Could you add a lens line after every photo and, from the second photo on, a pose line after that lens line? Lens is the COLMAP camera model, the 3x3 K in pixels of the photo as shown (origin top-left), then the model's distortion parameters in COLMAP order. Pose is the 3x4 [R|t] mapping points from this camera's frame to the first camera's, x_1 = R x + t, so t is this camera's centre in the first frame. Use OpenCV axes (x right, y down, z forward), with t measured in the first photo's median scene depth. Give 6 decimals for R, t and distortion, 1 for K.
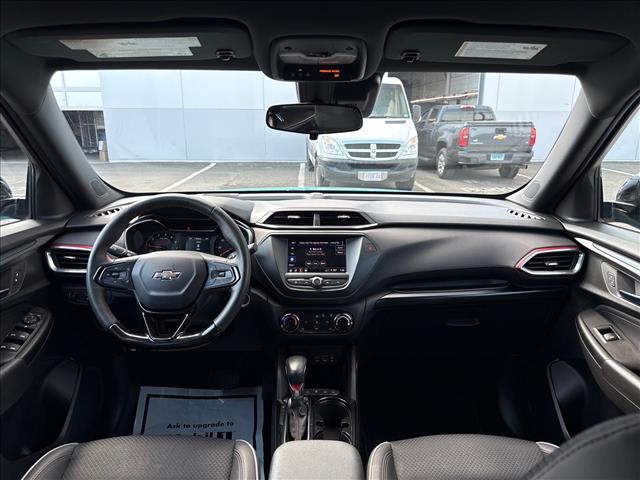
lens RADIAL K [[462.6, 0, 322.9], [0, 462.6, 238.9], [0, 0, 1]] dist [-0.022873, 0.002373]
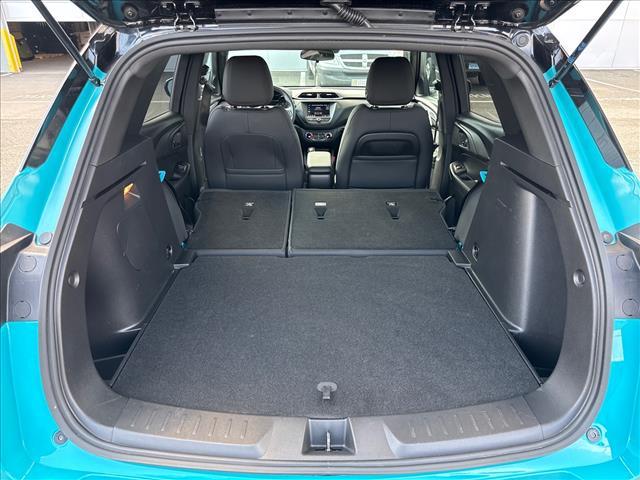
lens RADIAL K [[462.6, 0, 318.6], [0, 462.6, 241.9], [0, 0, 1]] dist [-0.022873, 0.002373]
pose [[0.999964, -0.001166, -0.008360, 0.007751], [0.002734, 0.981754, 0.190135, 0.270706], [0.007986, -0.190151, 0.981722, -1.684827]]
